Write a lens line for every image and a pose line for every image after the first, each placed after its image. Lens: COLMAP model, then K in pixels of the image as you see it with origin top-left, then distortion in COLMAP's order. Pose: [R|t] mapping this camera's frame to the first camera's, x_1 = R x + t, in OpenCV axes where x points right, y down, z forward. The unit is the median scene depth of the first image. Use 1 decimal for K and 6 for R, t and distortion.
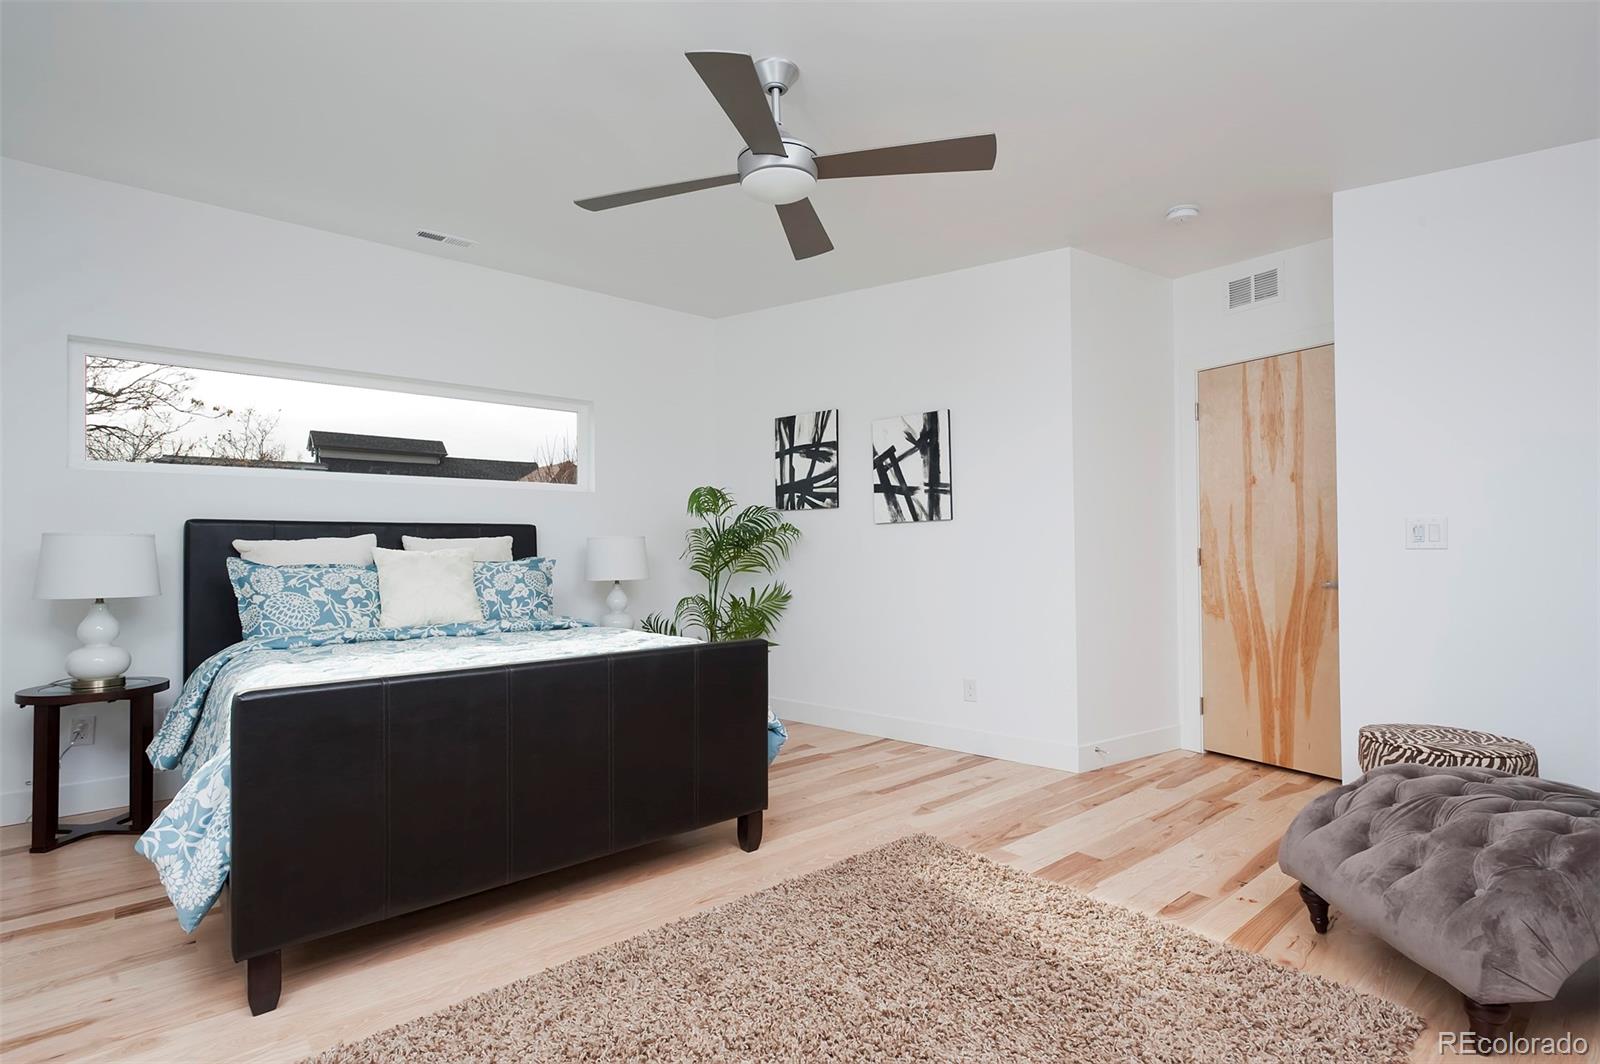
lens RADIAL K [[778.2, 0, 799.3], [0, 778.2, 536.3], [0, 0, 1]] dist [-0.005668, -0.000360]
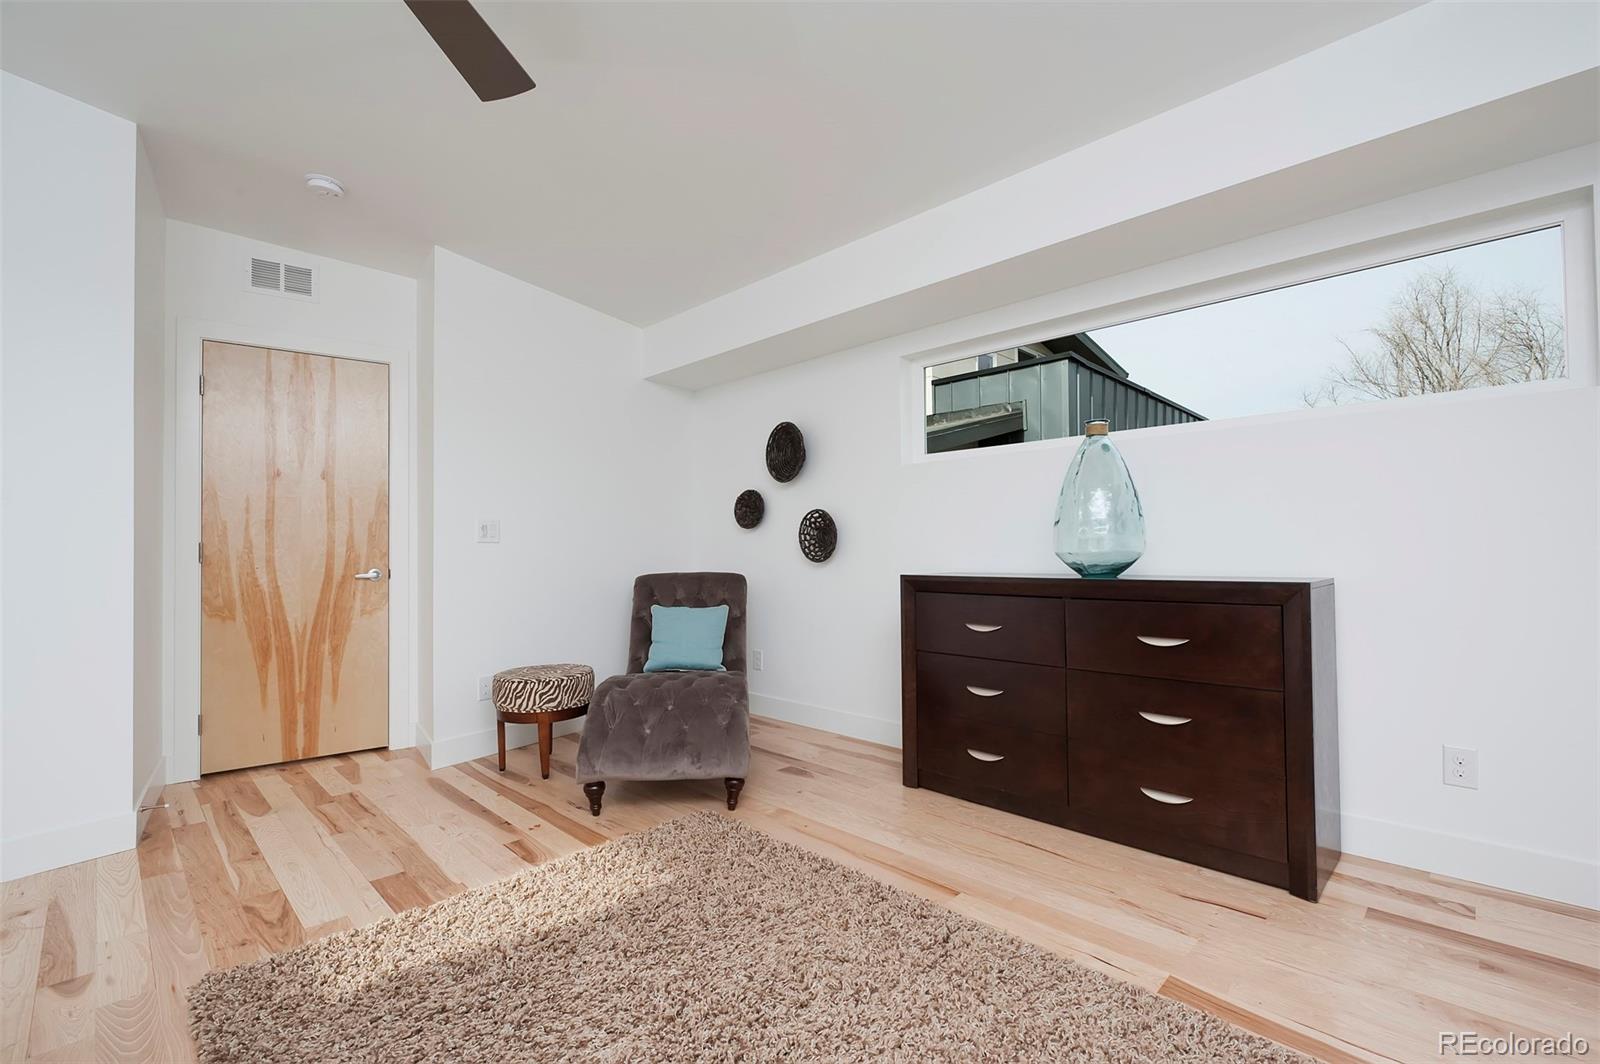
lens RADIAL K [[707.1, 0, 798.6], [0, 707.1, 534.5], [0, 0, 1]] dist [0.002534, -0.000089]
pose [[-0.083432, 0.025585, 0.996185, -0.368339], [-0.006305, 0.999637, -0.026202, 0.024878], [-0.996494, -0.008467, -0.083241, 0.444292]]
